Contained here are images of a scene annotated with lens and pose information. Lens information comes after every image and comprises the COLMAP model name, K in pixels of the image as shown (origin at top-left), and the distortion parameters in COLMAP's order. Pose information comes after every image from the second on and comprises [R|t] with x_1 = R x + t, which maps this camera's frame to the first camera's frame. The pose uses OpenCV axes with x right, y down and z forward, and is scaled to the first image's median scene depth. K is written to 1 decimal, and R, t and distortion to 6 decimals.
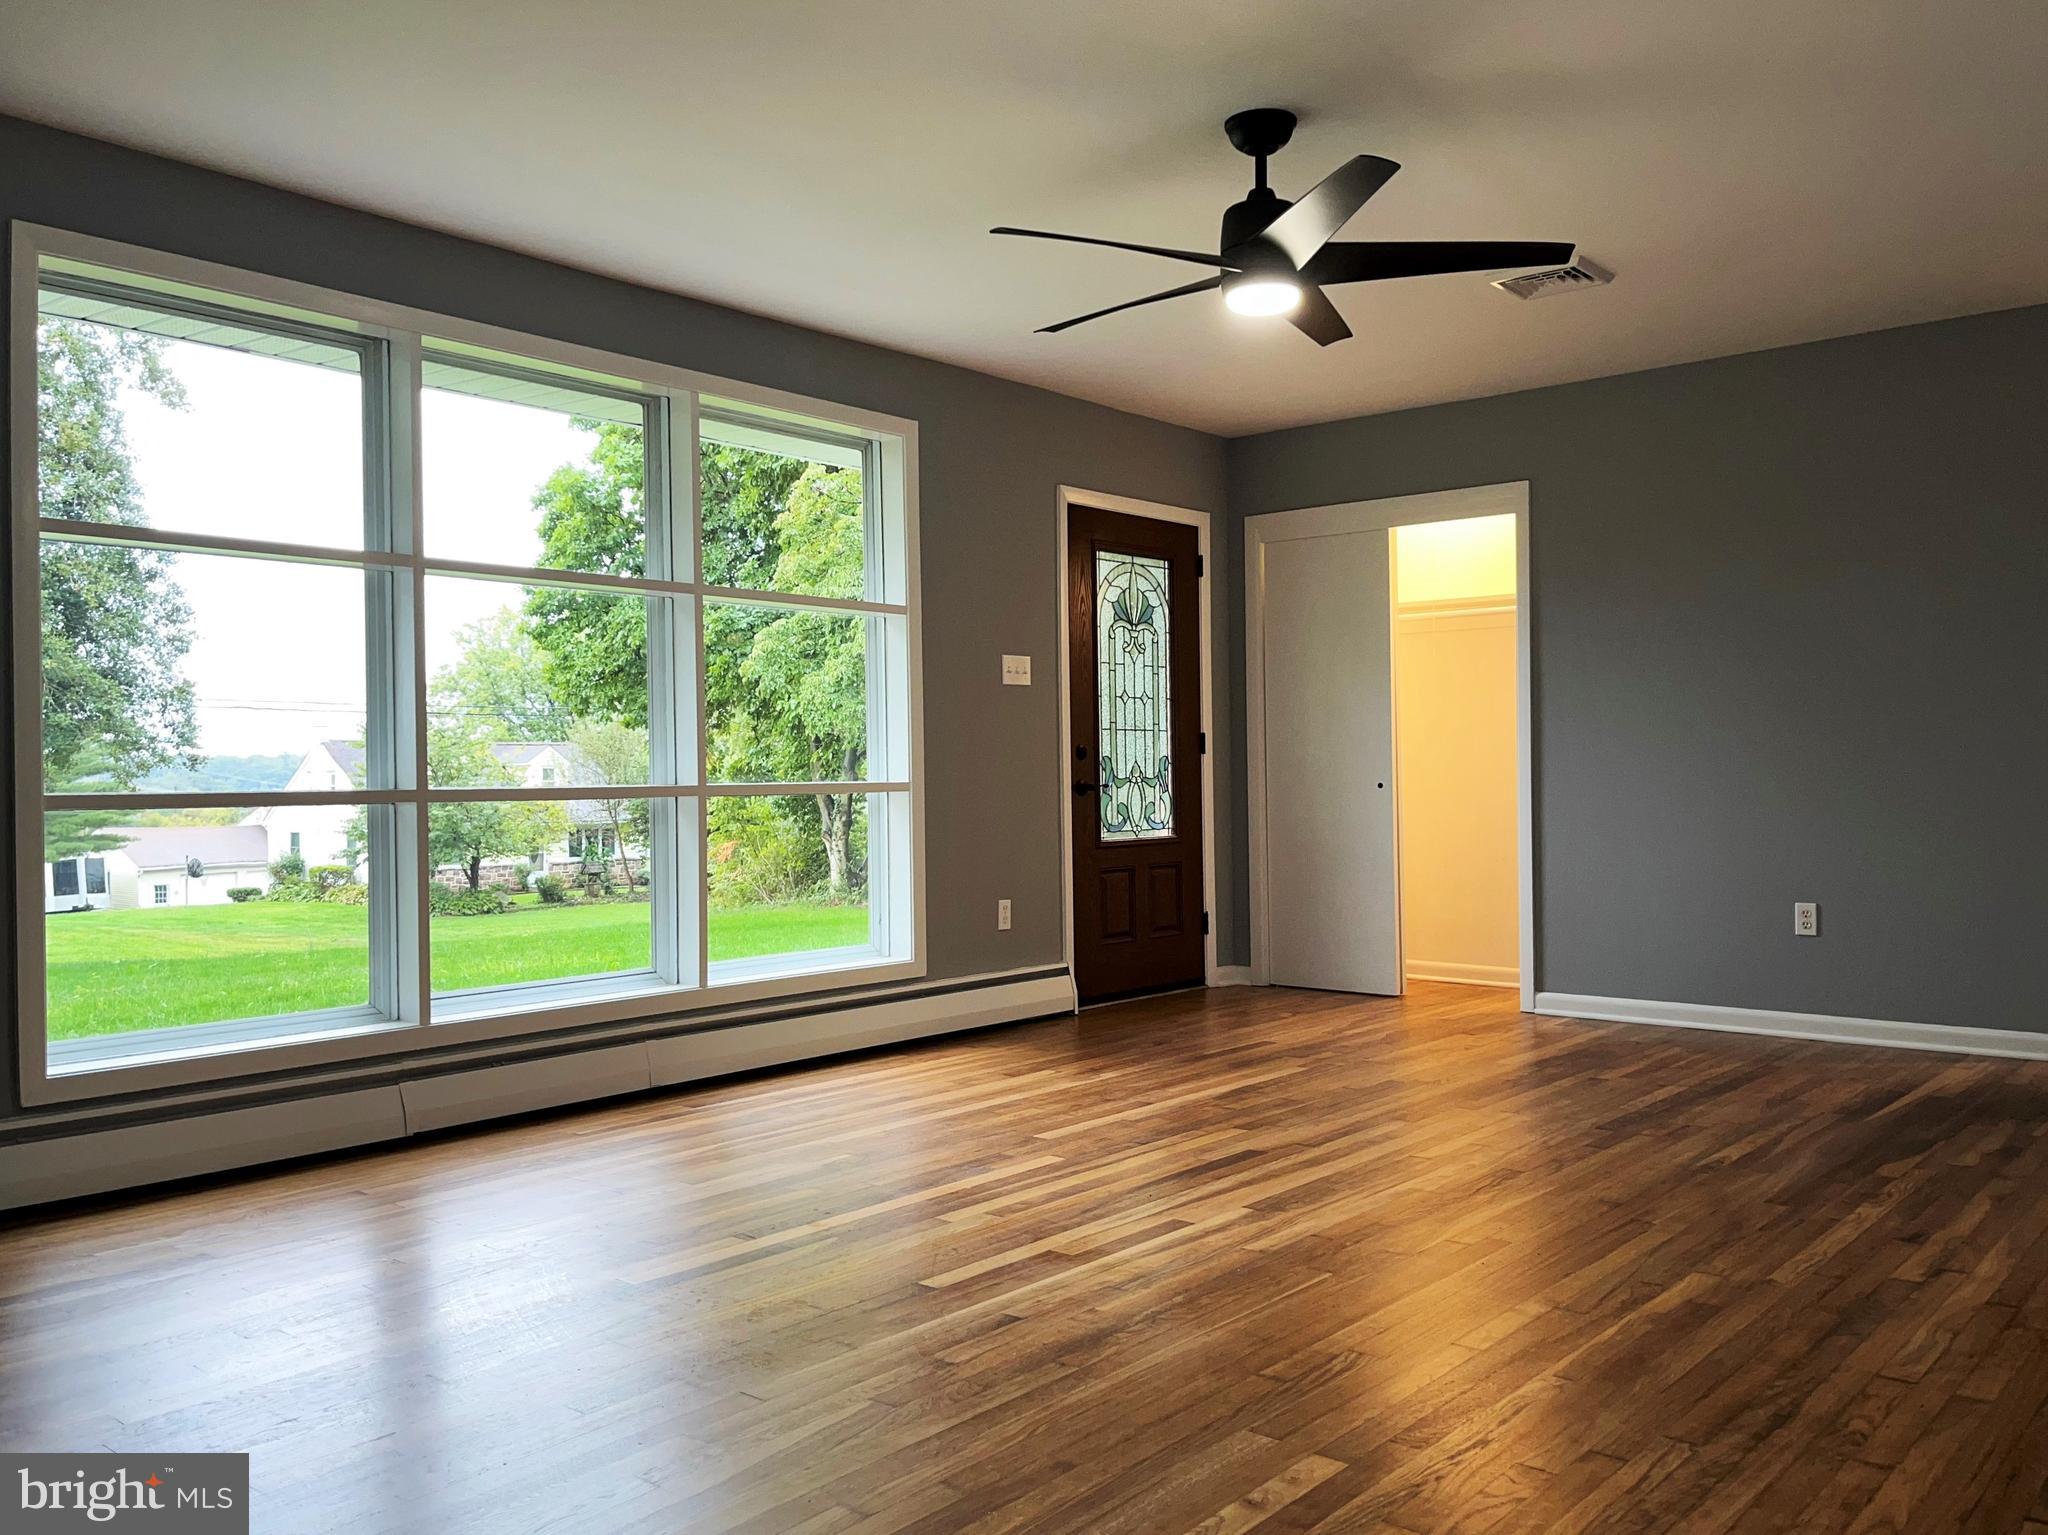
lens RADIAL K [[1663.4, 0, 1020.6], [0, 1663.4, 732.9], [0, 0, 1]] dist [0.085969, -0.127761]
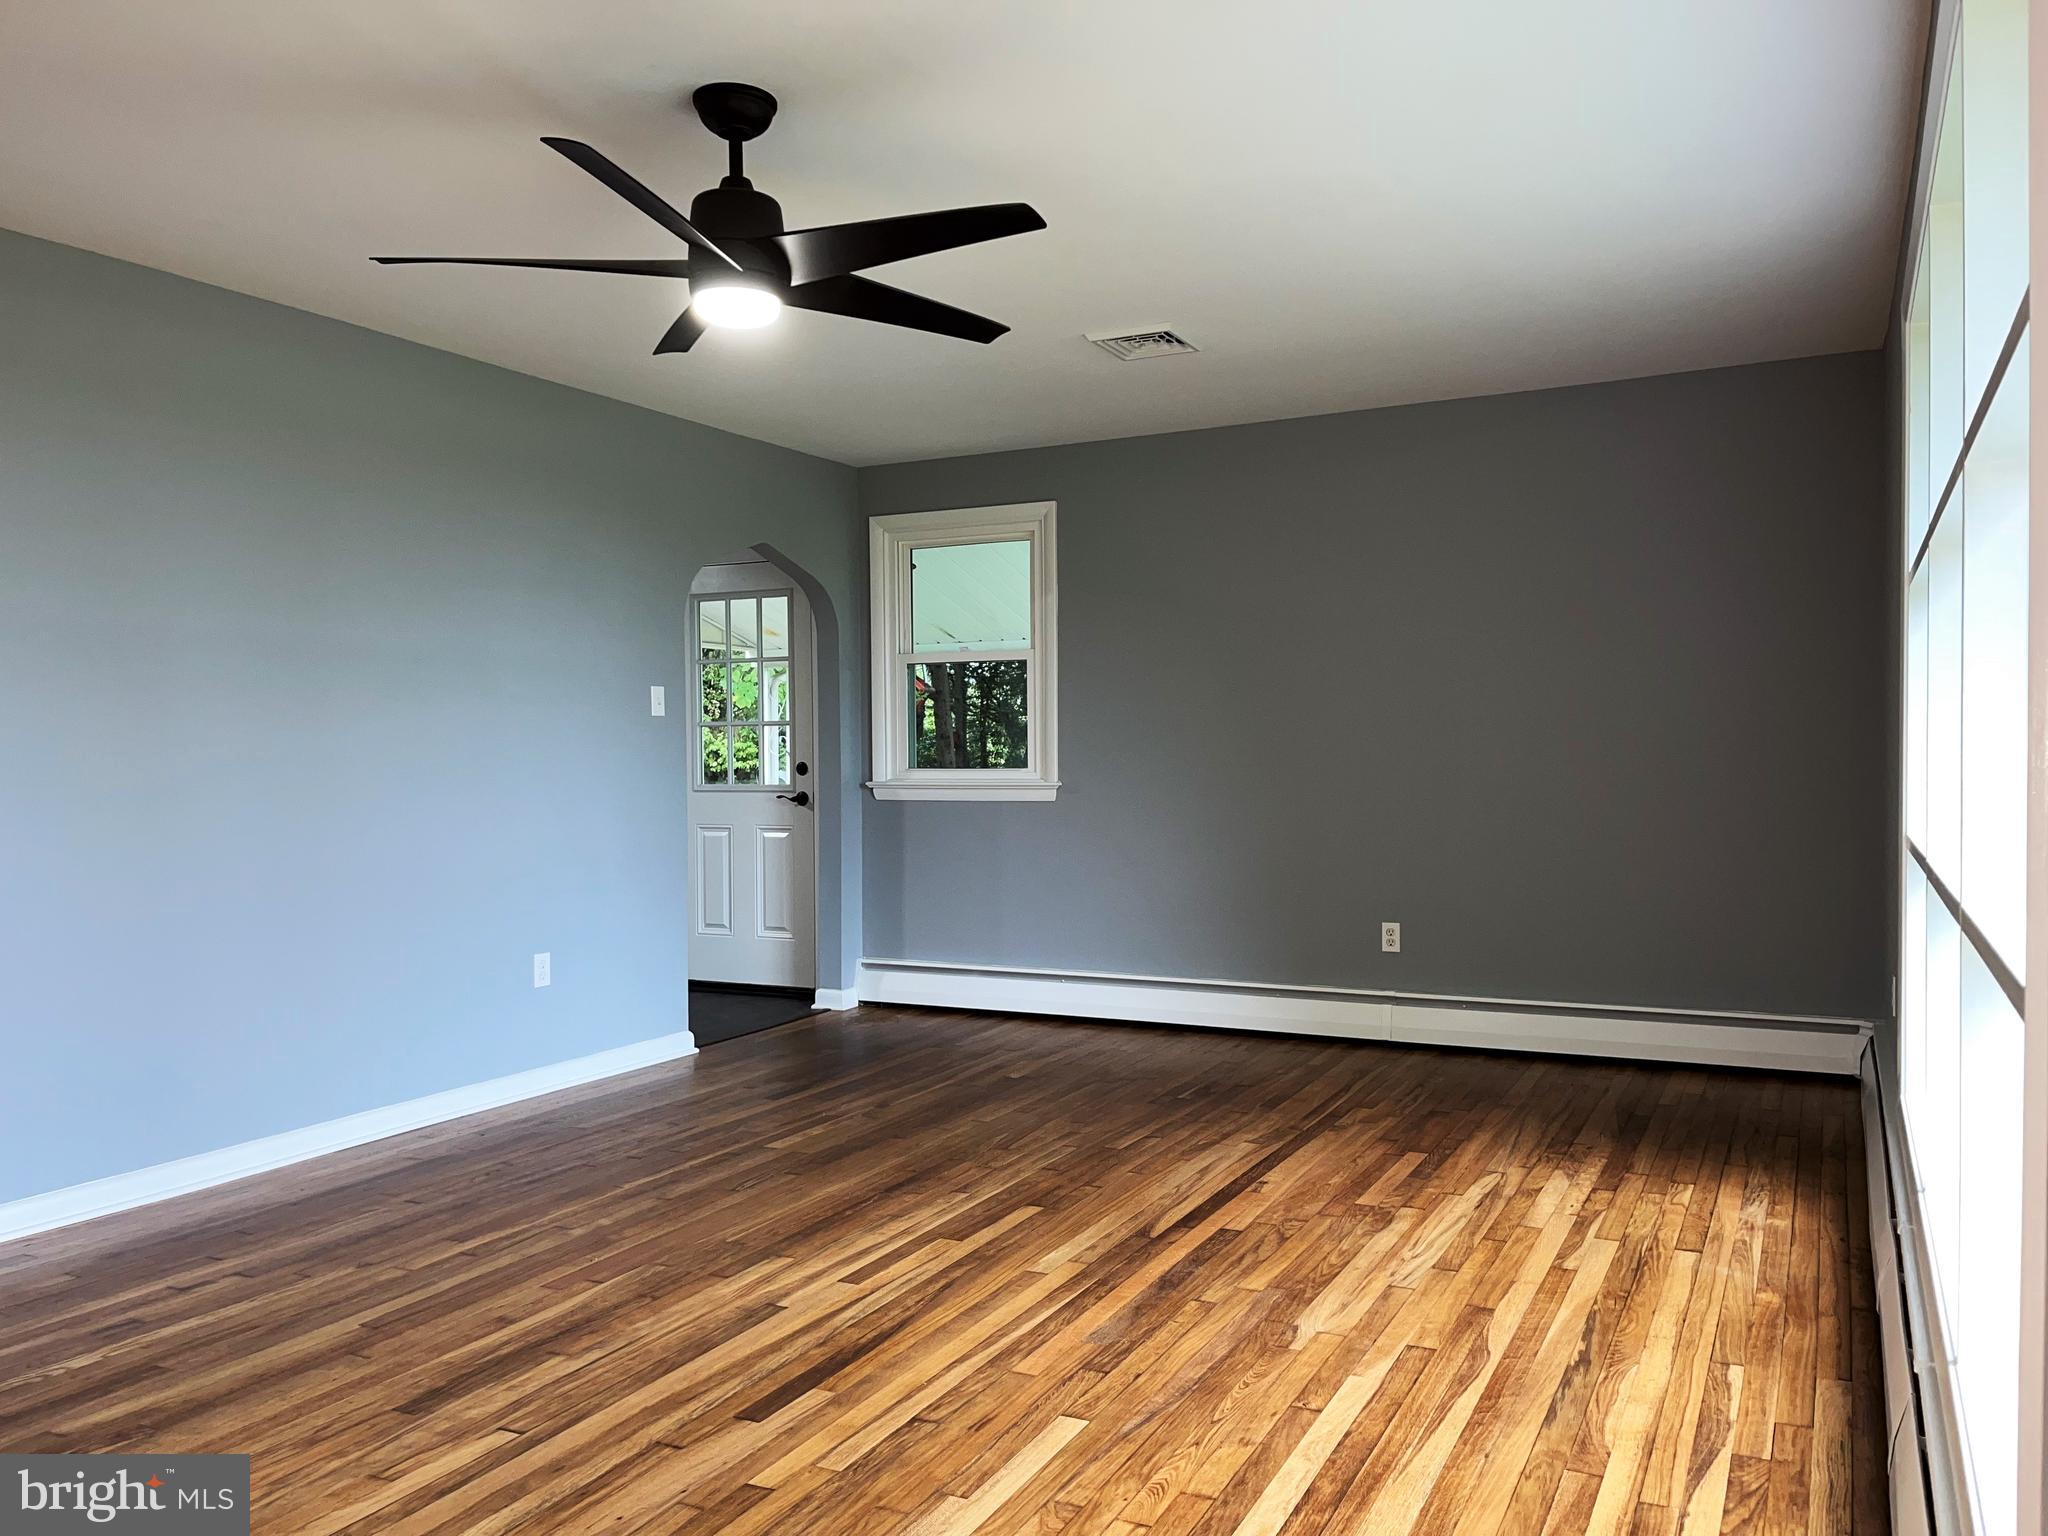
lens RADIAL K [[1553.4, 0, 1019.1], [0, 1553.4, 792.6], [0, 0, 1]] dist [0.070004, -0.093380]
pose [[-0.973672, 0.027548, -0.226285, 0.200367], [0.028751, 0.999585, -0.002023, -0.000327], [0.226135, -0.008476, -0.974059, 1.926758]]
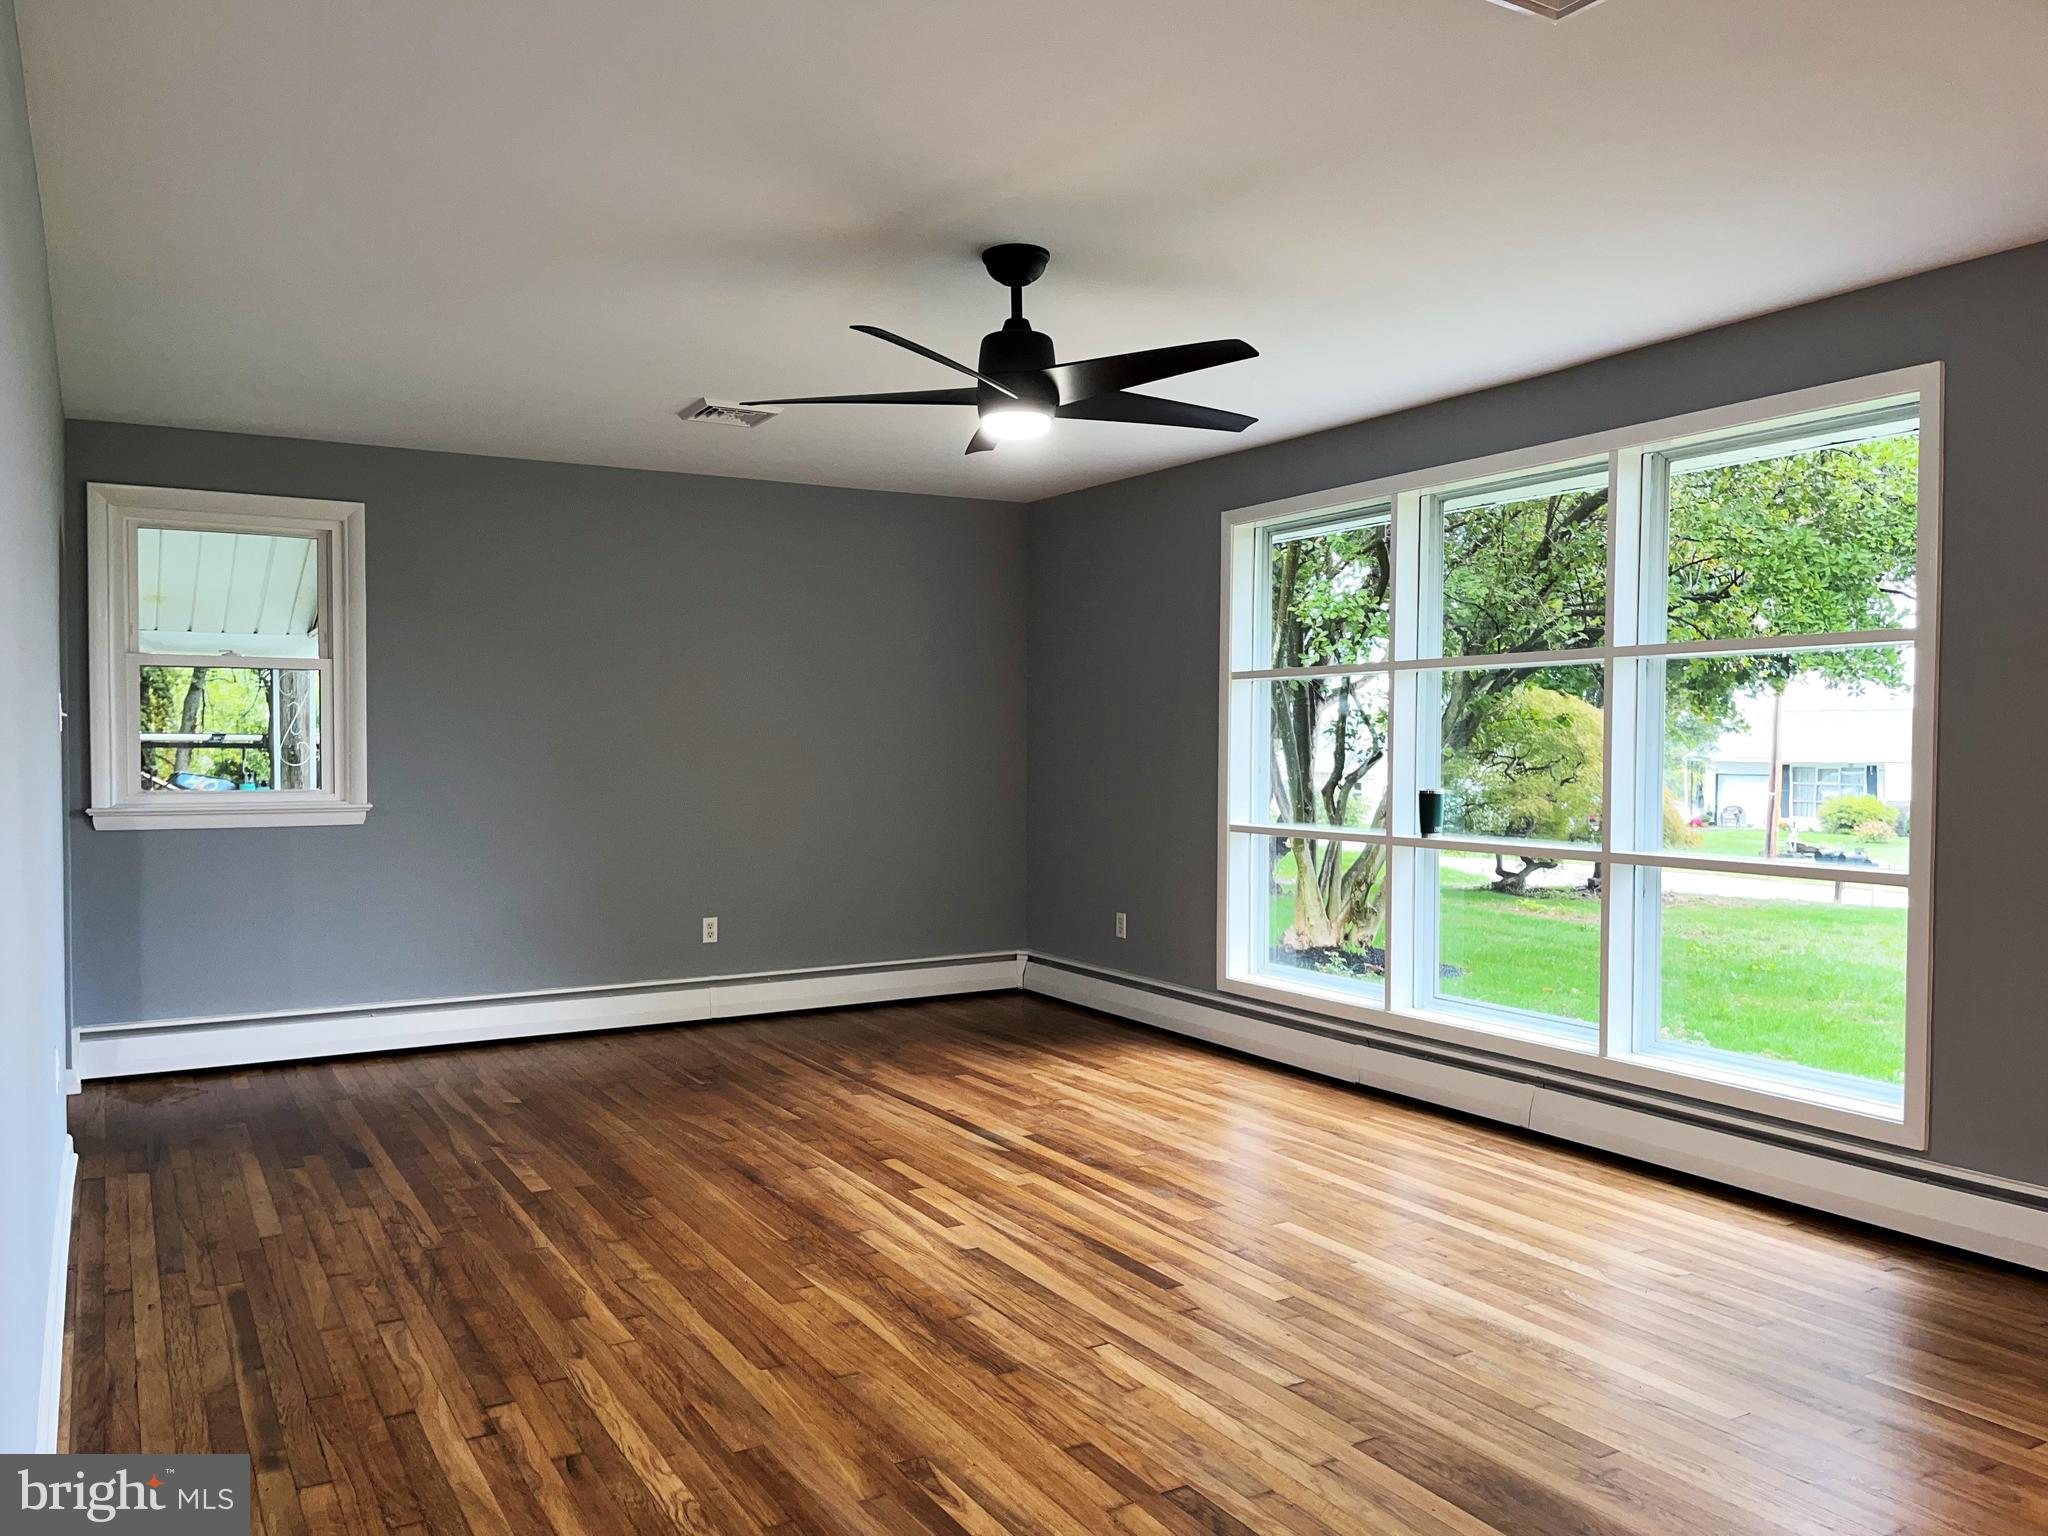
lens RADIAL K [[1553.4, 0, 1019.1], [0, 1553.4, 792.6], [0, 0, 1]] dist [0.070004, -0.093380]
pose [[-0.336648, 0.045051, -0.940552, 1.143238], [0.030317, 0.998856, 0.036992, -0.070429], [0.941142, -0.016062, -0.337629, 1.424371]]
